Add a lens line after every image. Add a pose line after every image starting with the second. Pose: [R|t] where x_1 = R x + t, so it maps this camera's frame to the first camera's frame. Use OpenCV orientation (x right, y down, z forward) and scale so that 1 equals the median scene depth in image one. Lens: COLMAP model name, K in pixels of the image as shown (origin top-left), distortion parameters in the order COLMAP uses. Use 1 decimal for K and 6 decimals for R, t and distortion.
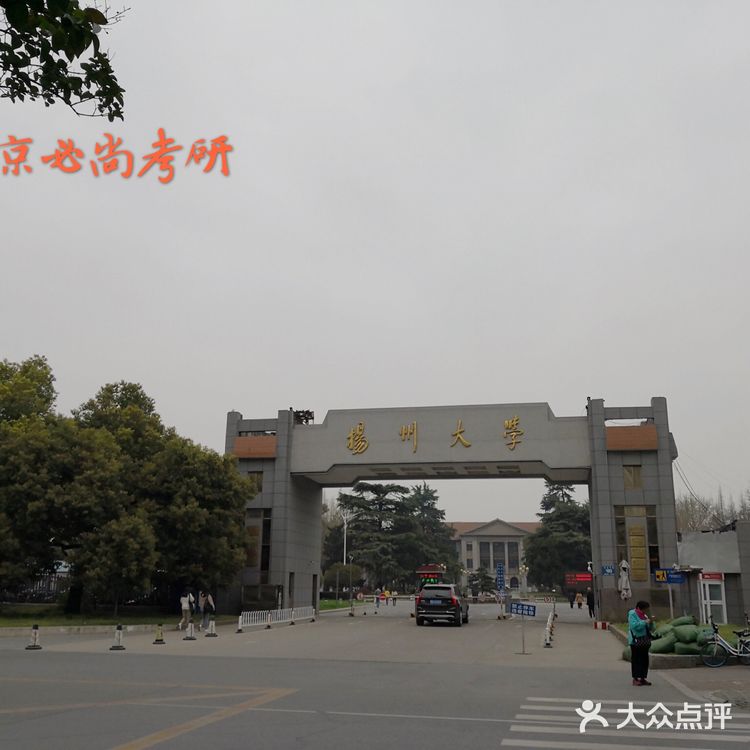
lens RADIAL K [[831.5, 0, 375.3], [0, 831.5, 374.1], [0, 0, 1]] dist [0.029989, 0.000000]
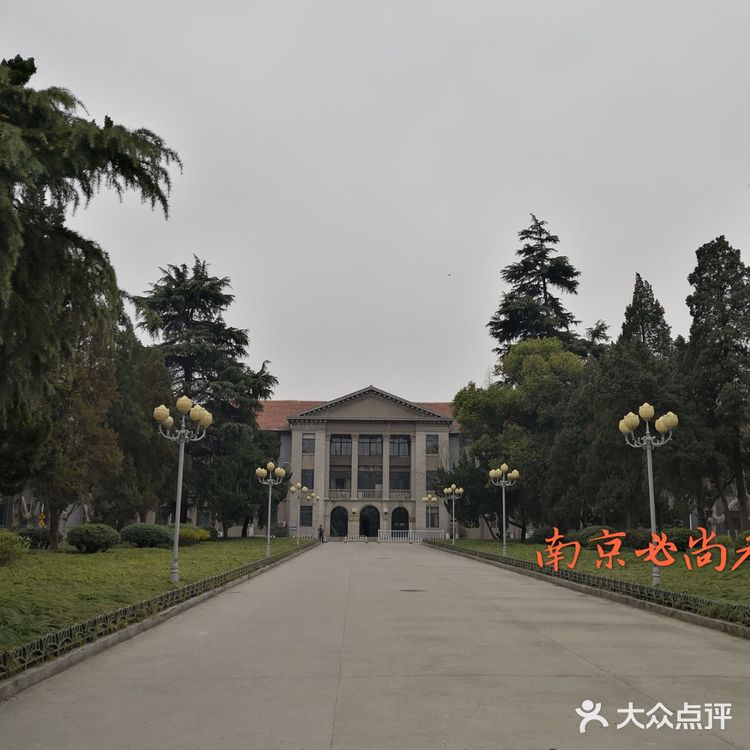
lens RADIAL K [[831.5, 0, 373.6], [0, 831.5, 375.9], [0, 0, 1]] dist [0.029989, 0.000000]
pose [[0.982913, 0.036067, 0.180502, 0.063843], [-0.048272, 0.996802, 0.063688, 0.138918], [-0.177628, -0.071313, 0.981510, 0.542165]]
